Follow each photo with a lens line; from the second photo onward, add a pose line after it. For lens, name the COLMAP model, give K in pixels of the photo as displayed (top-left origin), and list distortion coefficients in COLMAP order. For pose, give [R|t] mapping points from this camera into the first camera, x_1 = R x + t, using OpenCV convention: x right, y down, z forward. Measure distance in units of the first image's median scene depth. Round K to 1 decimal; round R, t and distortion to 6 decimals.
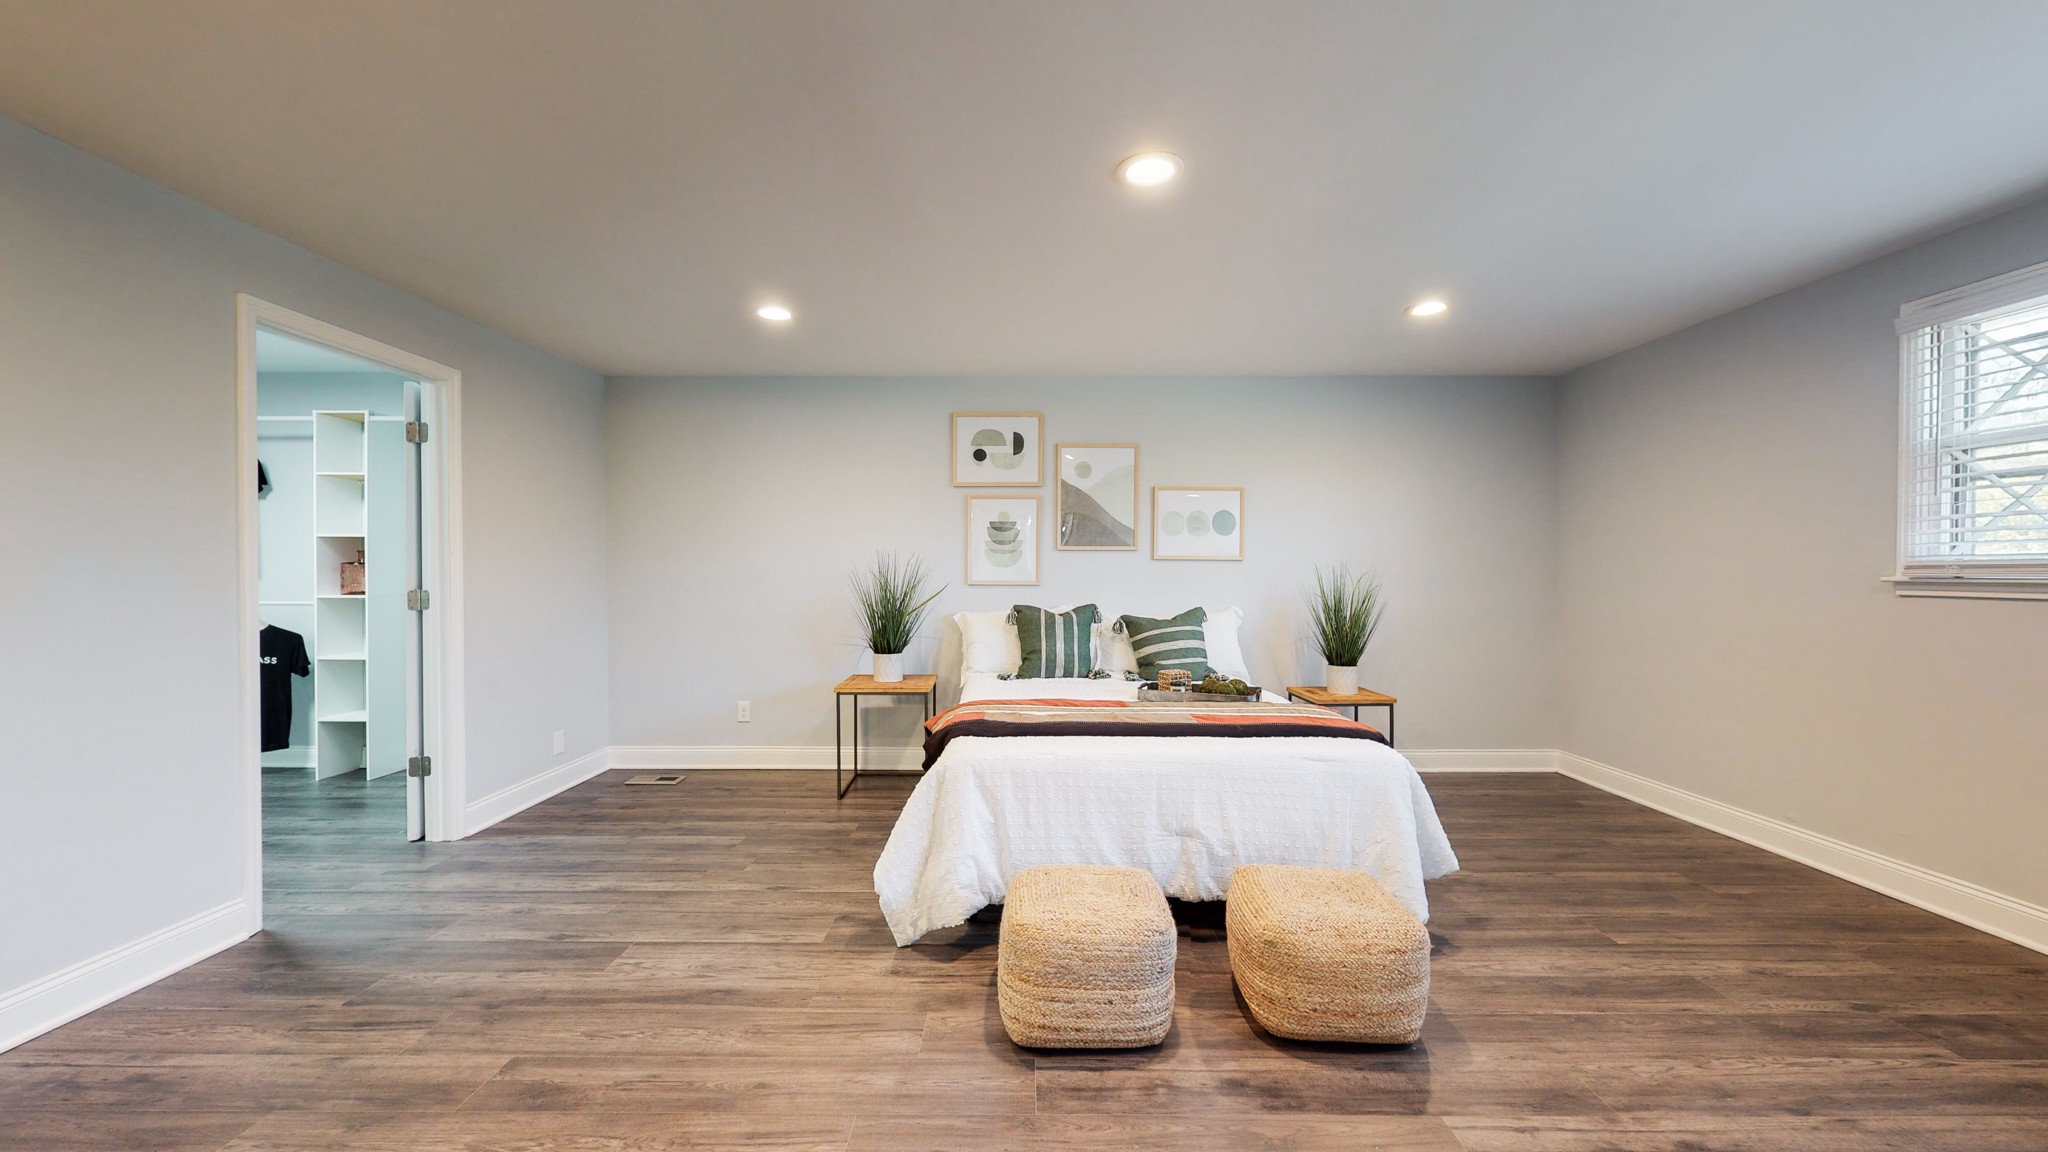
lens RADIAL K [[753.5, 0, 1028.1], [0, 753.5, 579.4], [0, 0, 1]] dist [-0.001159, 0.000111]
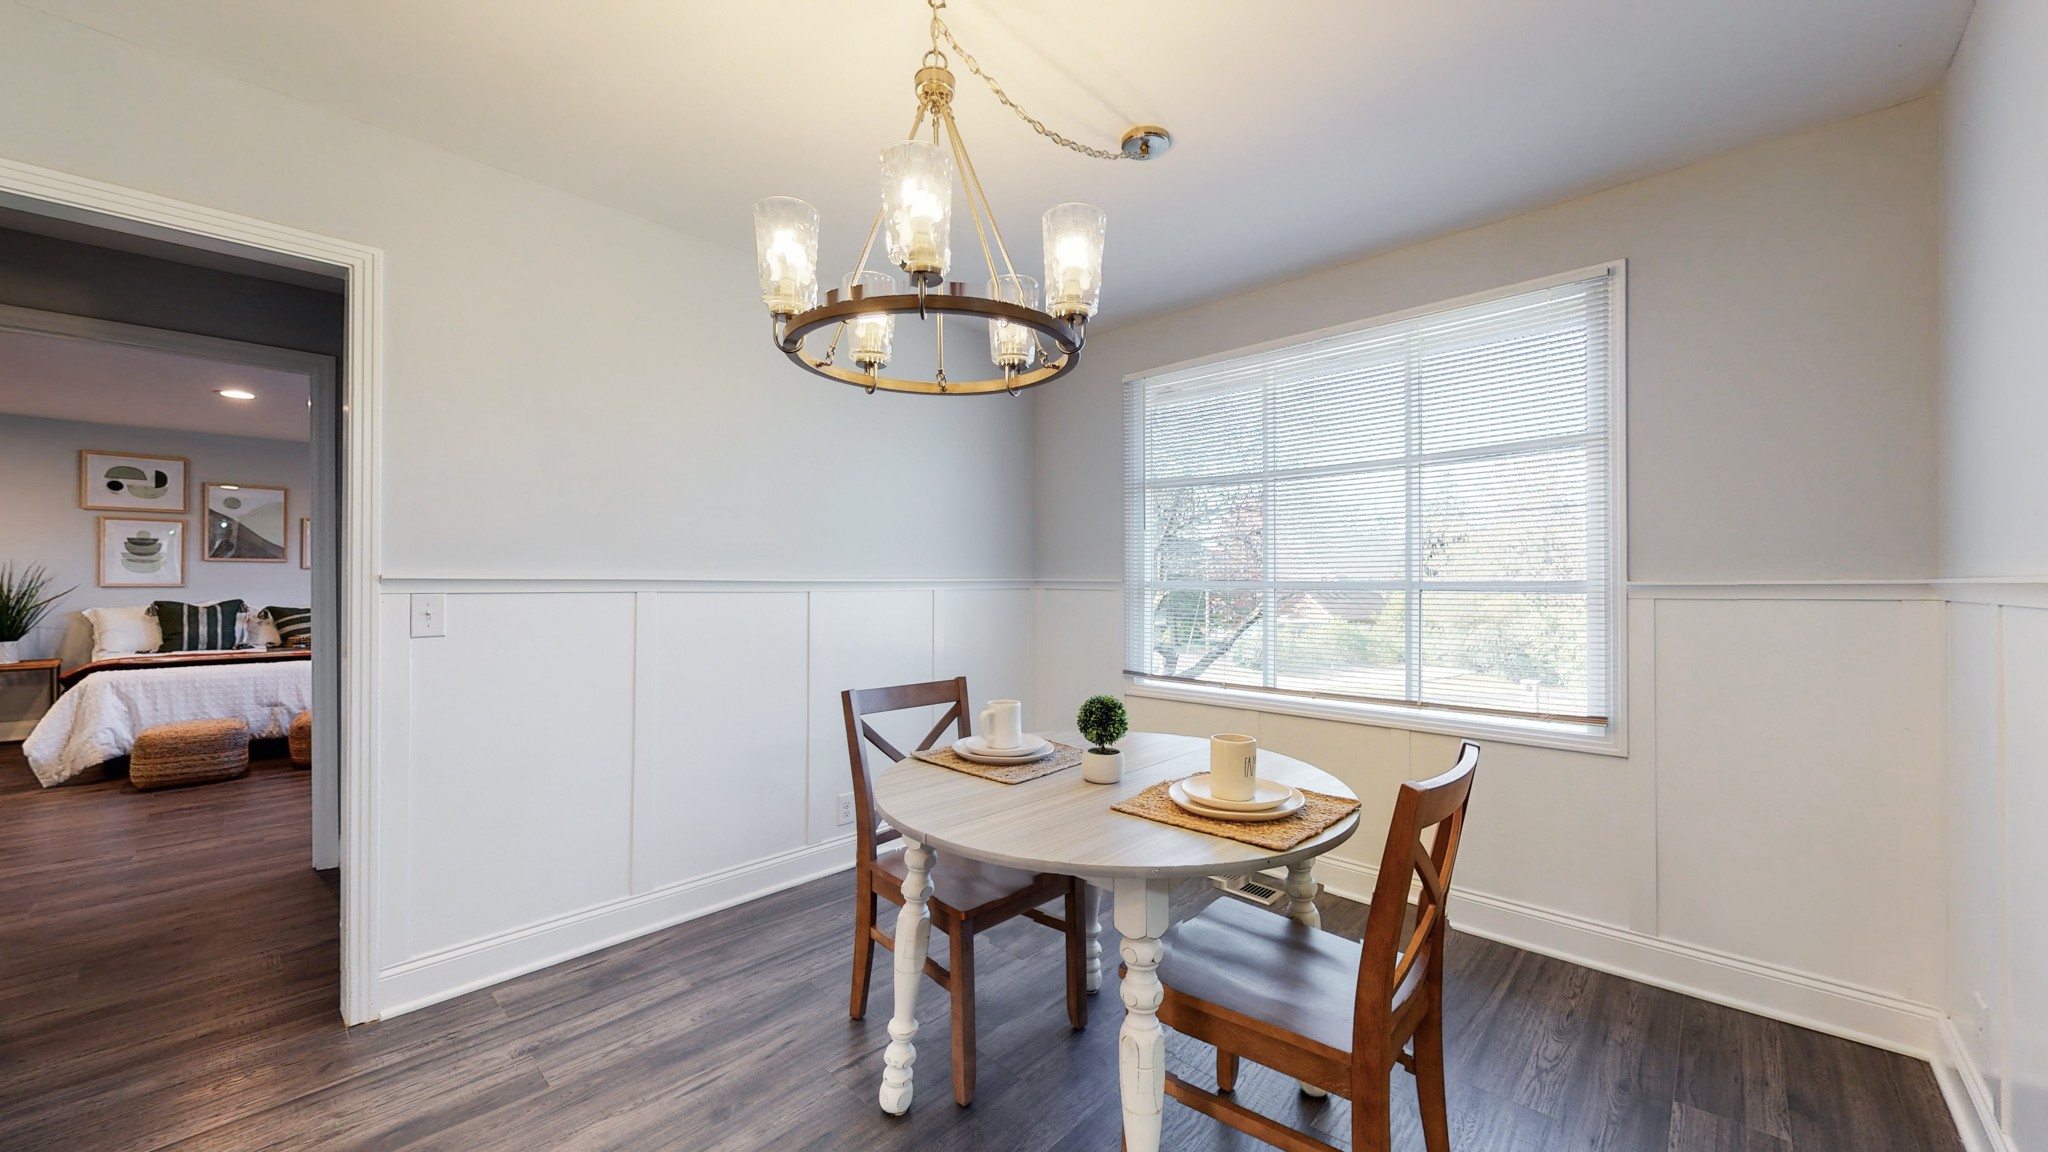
lens RADIAL K [[753.5, 0, 1028.1], [0, 753.5, 579.4], [0, 0, 1]] dist [-0.001159, 0.000111]
pose [[0.682576, 0.000361, 0.730814, 0.064946], [0.005218, 0.999972, -0.005367, 0.010336], [-0.730796, 0.007477, 0.682555, -1.079993]]
